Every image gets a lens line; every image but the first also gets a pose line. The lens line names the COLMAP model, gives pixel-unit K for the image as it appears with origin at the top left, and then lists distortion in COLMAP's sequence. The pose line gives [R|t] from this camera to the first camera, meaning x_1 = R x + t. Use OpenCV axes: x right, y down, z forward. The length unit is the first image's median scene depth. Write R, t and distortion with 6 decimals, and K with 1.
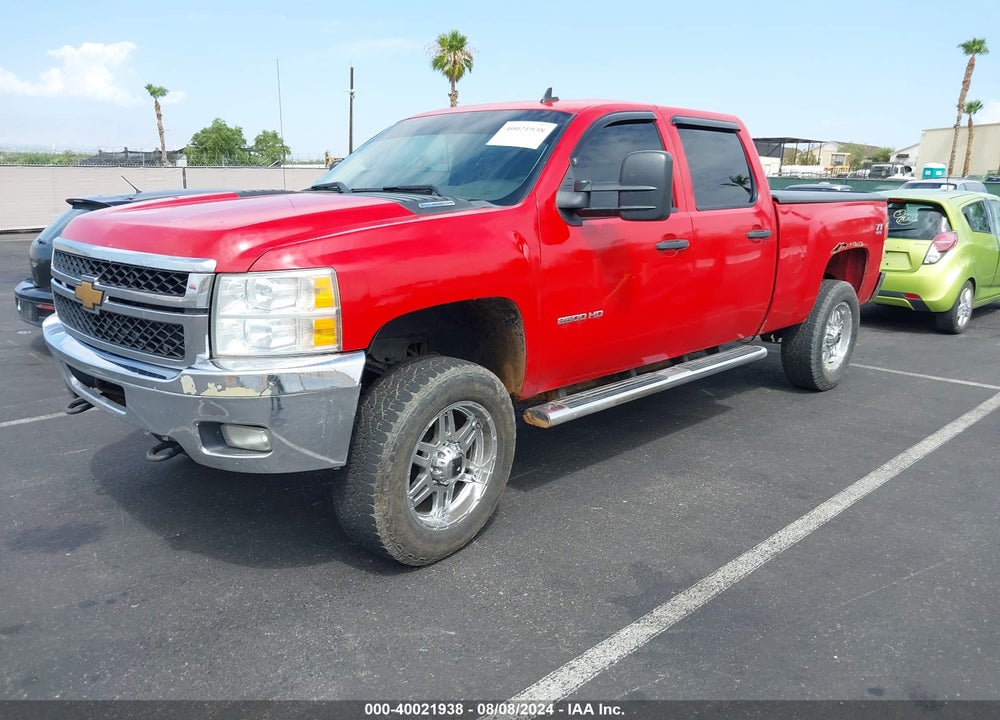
lens RADIAL K [[811.2, 0, 523.2], [0, 811.2, 353.8], [0, 0, 1]] dist [-0.000664, -0.008026]
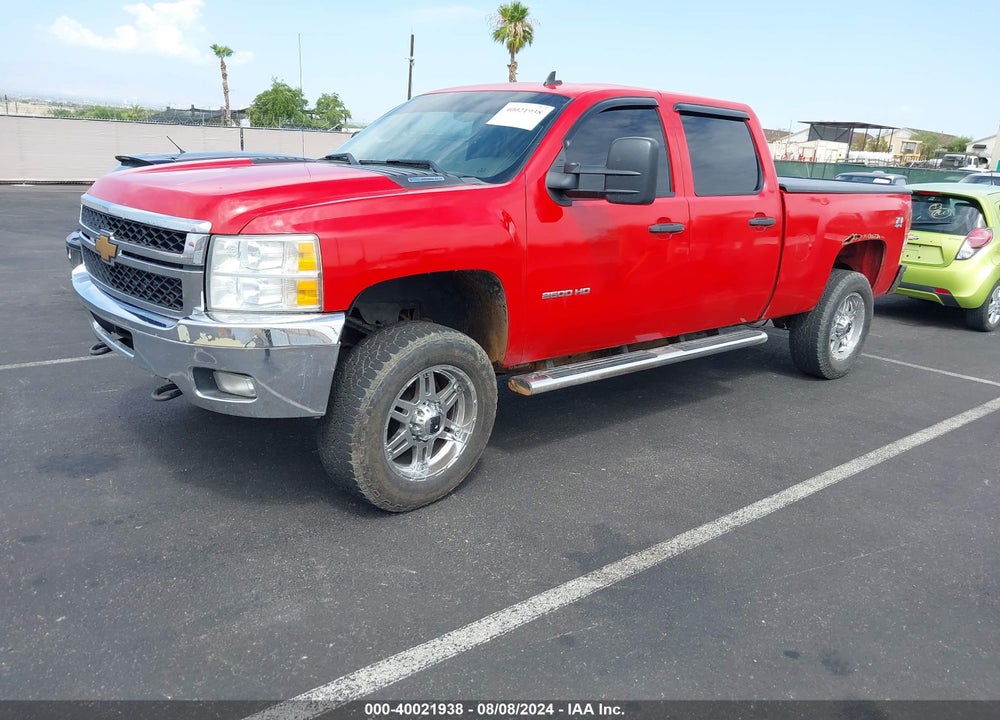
lens RADIAL K [[796.7, 0, 515.9], [0, 796.7, 367.4], [0, 0, 1]] dist [0.004618, -0.003175]
pose [[0.996218, 0.060947, -0.061931, 0.075078], [-0.057652, 0.996893, 0.053680, -0.000441], [0.065010, -0.049906, 0.996636, -0.044587]]
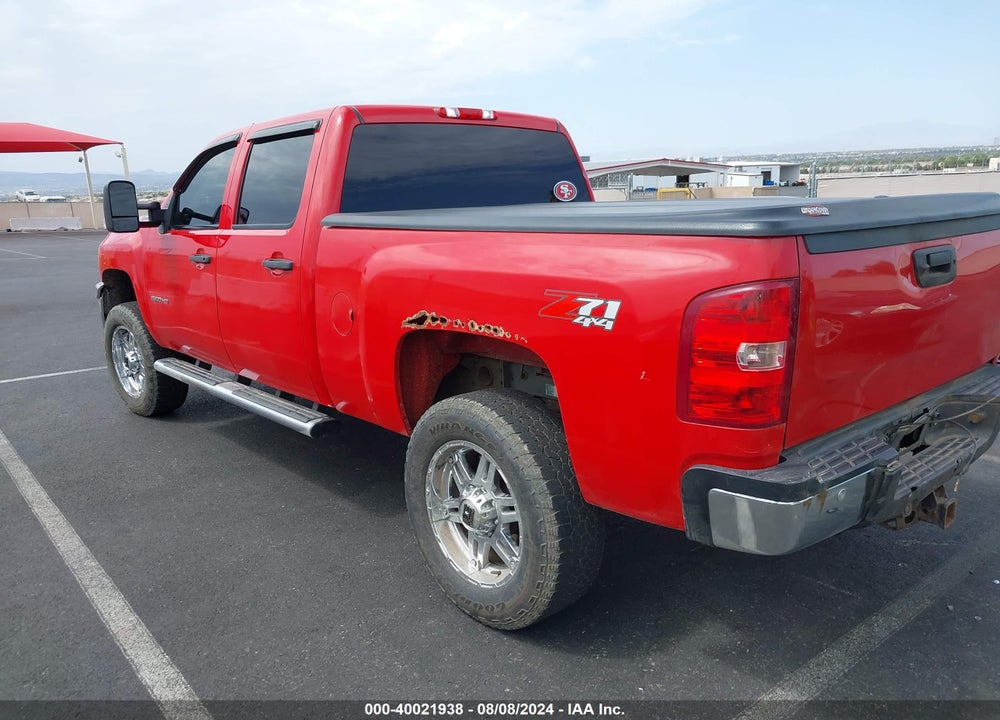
lens RADIAL K [[796.7, 0, 515.9], [0, 796.7, 367.4], [0, 0, 1]] dist [0.004618, -0.003175]
pose [[-0.095499, 0.188164, -0.977484, 1.502619], [-0.201843, 0.957912, 0.204117, -0.370762], [0.974751, 0.216791, -0.053500, 1.873264]]
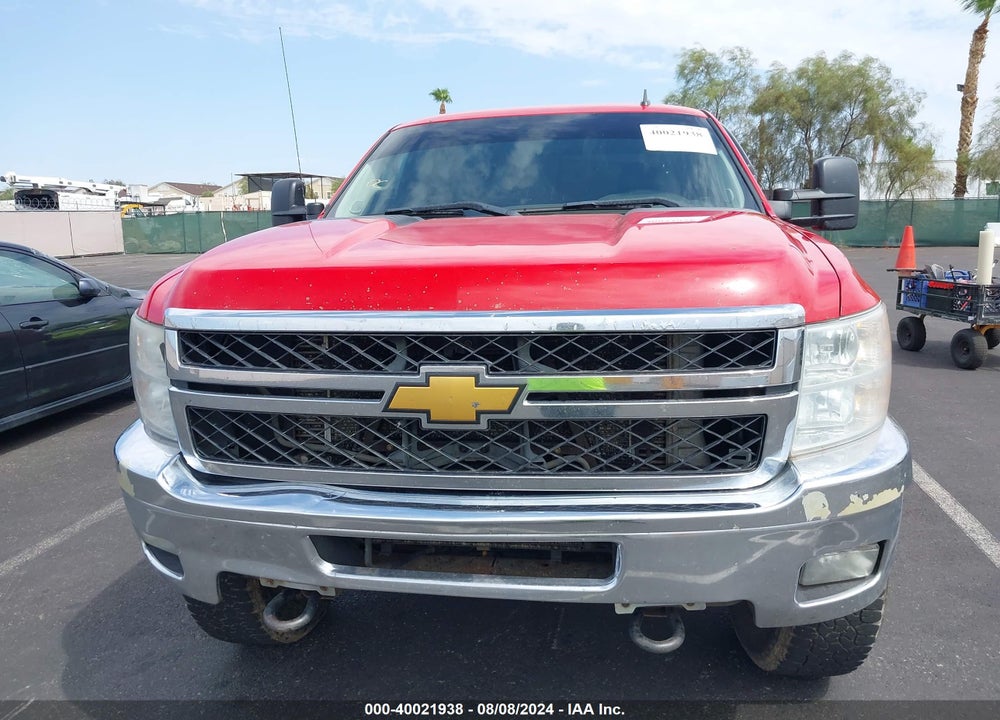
lens RADIAL K [[781.3, 0, 500.0], [0, 781.3, 360.0], [0, 0, 1]] dist [0.002139, 0.013157]
pose [[0.824849, -0.135301, 0.548925, -0.611006], [0.150347, 0.988474, 0.017723, -0.078891], [-0.544996, 0.067910, 0.835684, 0.408670]]
